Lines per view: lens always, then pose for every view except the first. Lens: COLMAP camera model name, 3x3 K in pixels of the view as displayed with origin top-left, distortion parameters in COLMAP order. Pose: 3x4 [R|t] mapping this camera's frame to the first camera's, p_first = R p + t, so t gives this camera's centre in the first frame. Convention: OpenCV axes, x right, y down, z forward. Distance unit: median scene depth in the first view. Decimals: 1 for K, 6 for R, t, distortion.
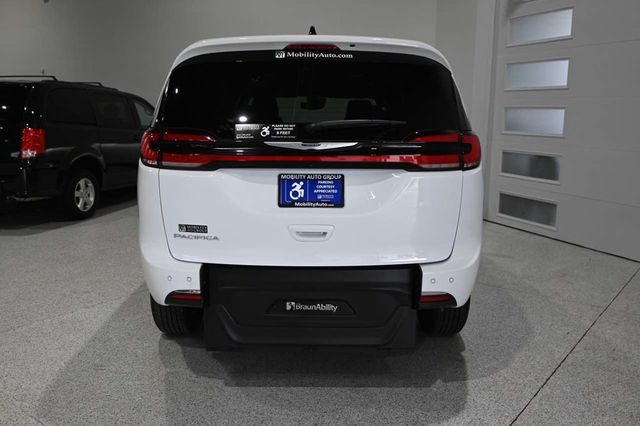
lens RADIAL K [[567.4, 0, 320.0], [0, 567.4, 213.0], [0, 0, 1]] dist [-0.002967, -0.003424]
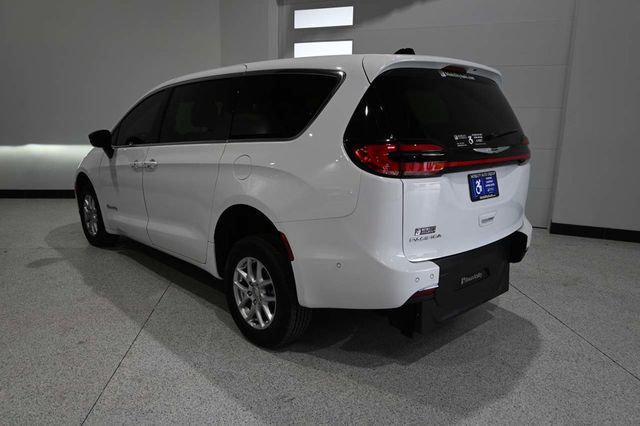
lens RADIAL K [[471.1, 0, 320.0], [0, 471.1, 213.0], [0, 0, 1]] dist [-0.006310, -0.001232]
pose [[0.738384, -0.132977, 0.661140, -0.967416], [0.107008, 0.991049, 0.079823, -0.100174], [-0.665837, 0.011807, 0.746004, 0.454679]]
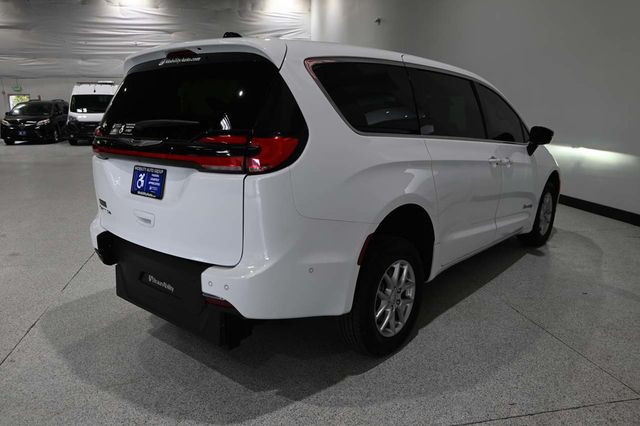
lens RADIAL K [[482.4, 0, 320.0], [0, 482.4, 213.0], [0, 0, 1]] dist [-0.004996, -0.001676]
pose [[0.757791, 0.129156, -0.639587, 0.859841], [-0.105787, 0.991564, 0.074896, -0.085042], [0.643865, 0.010904, 0.765062, 0.473247]]
